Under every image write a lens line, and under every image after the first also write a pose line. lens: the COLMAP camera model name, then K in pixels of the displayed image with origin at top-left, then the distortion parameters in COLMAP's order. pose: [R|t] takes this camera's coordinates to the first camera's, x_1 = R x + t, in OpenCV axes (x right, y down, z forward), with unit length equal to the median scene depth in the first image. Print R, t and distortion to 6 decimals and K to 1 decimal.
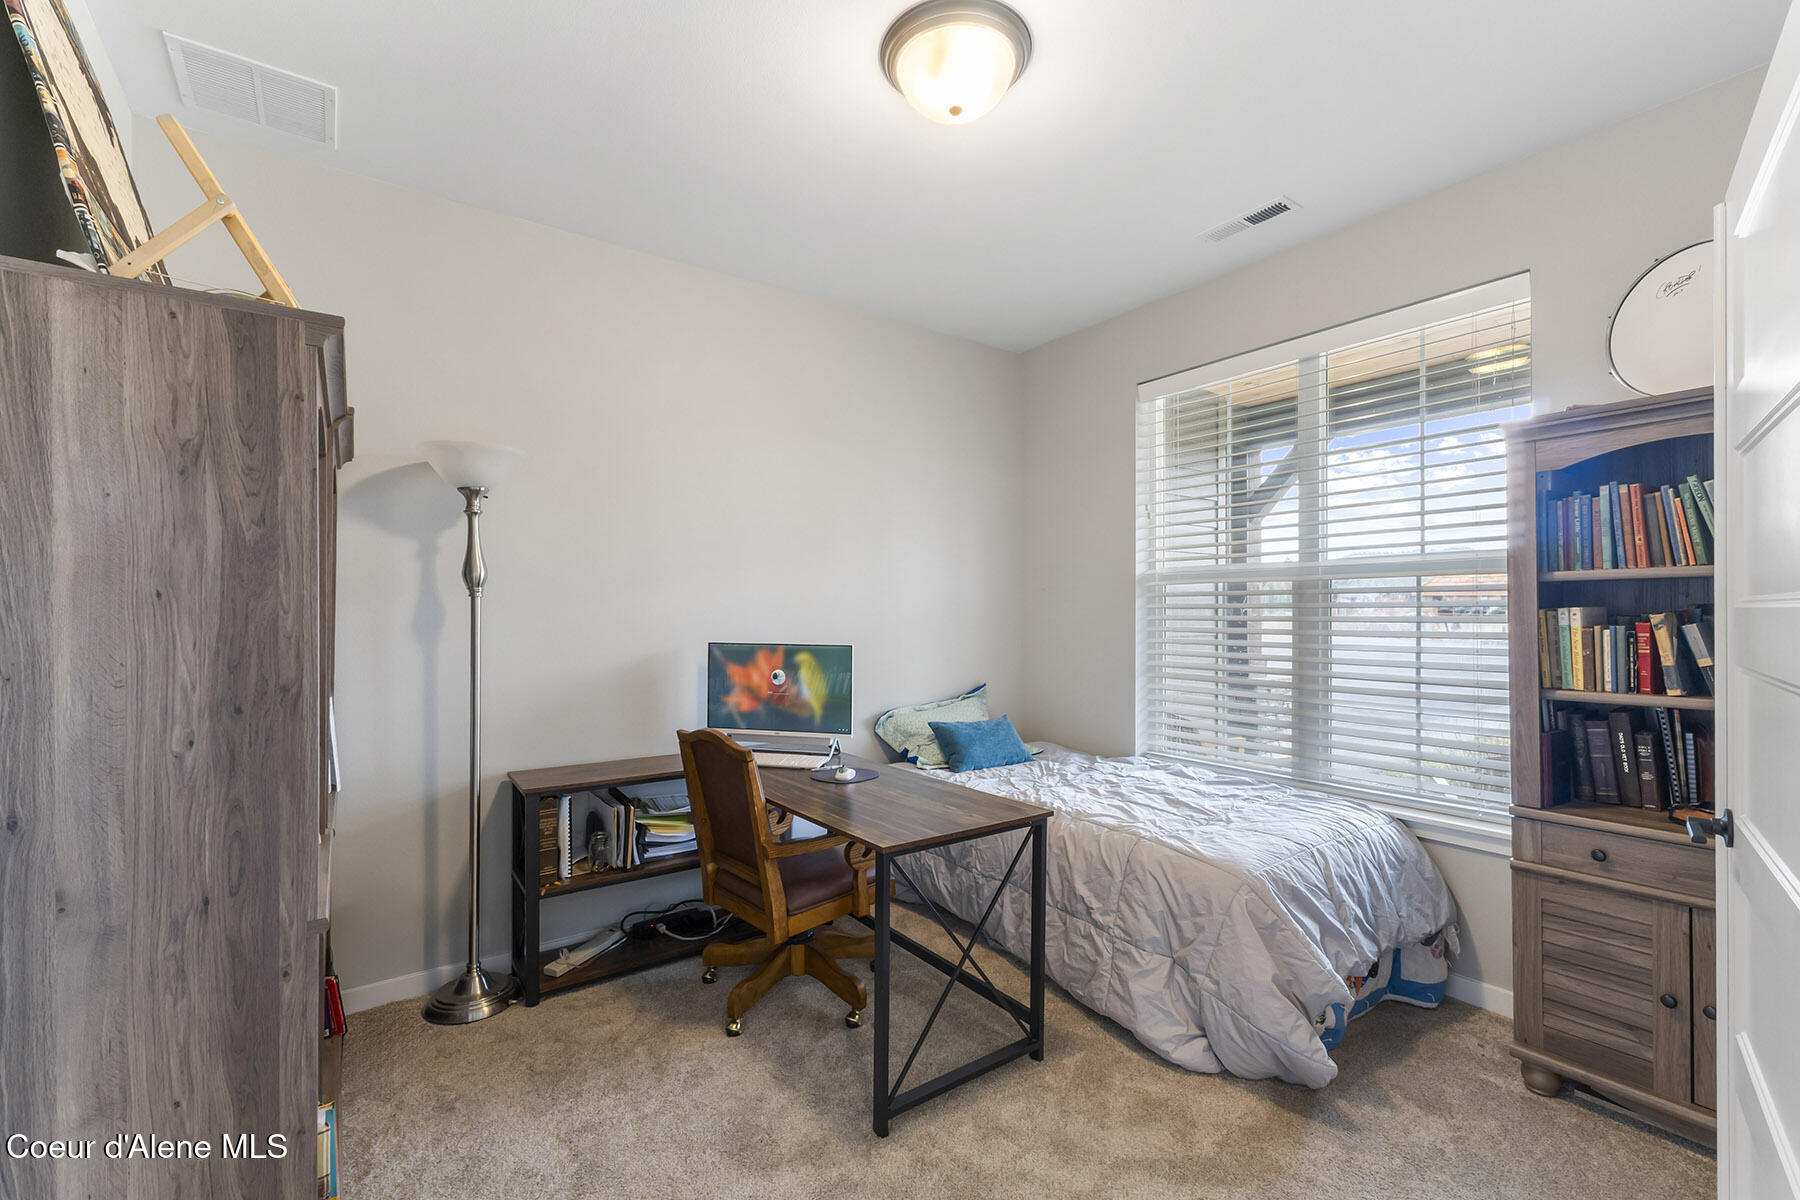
lens RADIAL K [[774.3, 0, 902.0], [0, 774.3, 598.7], [0, 0, 1]] dist [0.001643, 0.000816]
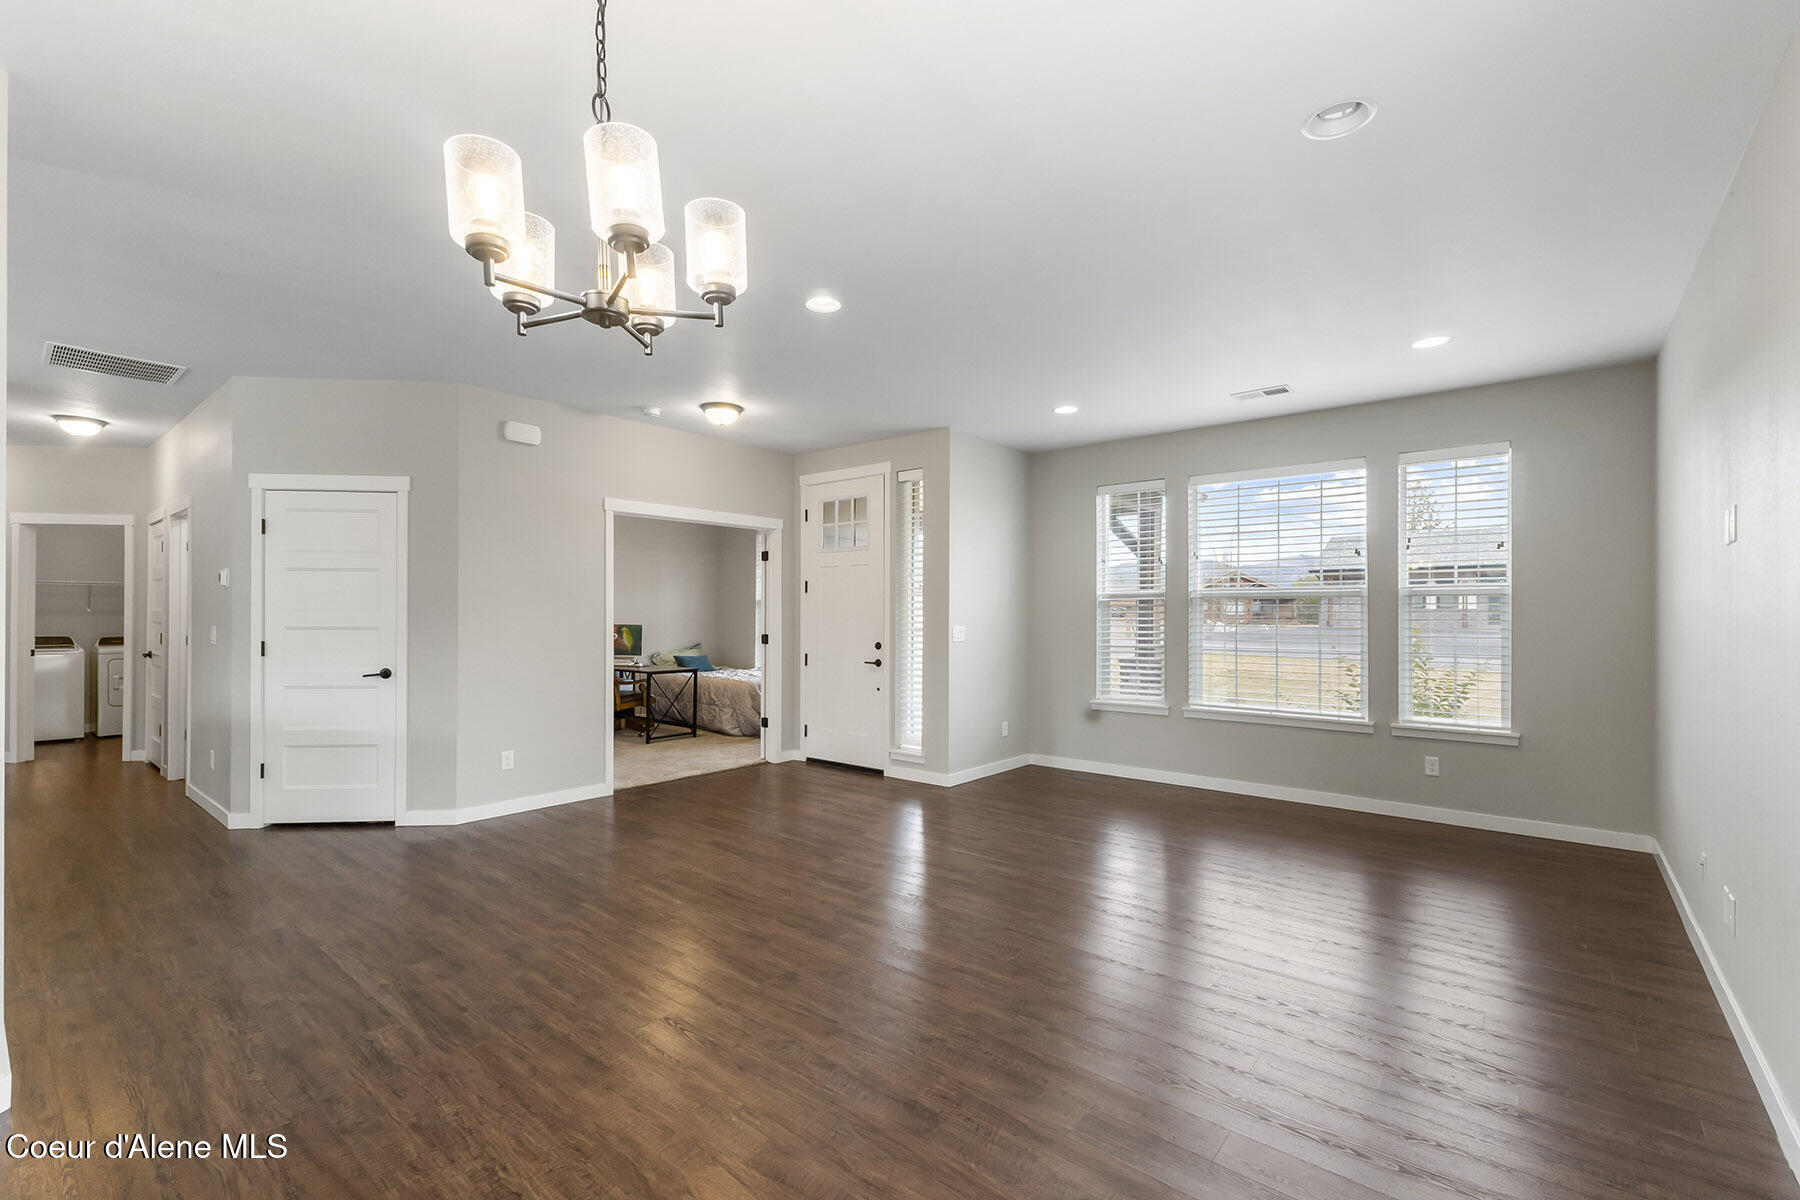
lens RADIAL K [[774.3, 0, 895.0], [0, 774.3, 605.0], [0, 0, 1]] dist [0.001643, 0.000816]
pose [[0.972958, 0.004368, 0.230942, 0.182634], [-0.005214, 0.999982, 0.003053, -0.028388], [-0.230925, -0.004175, 0.972963, -1.991766]]
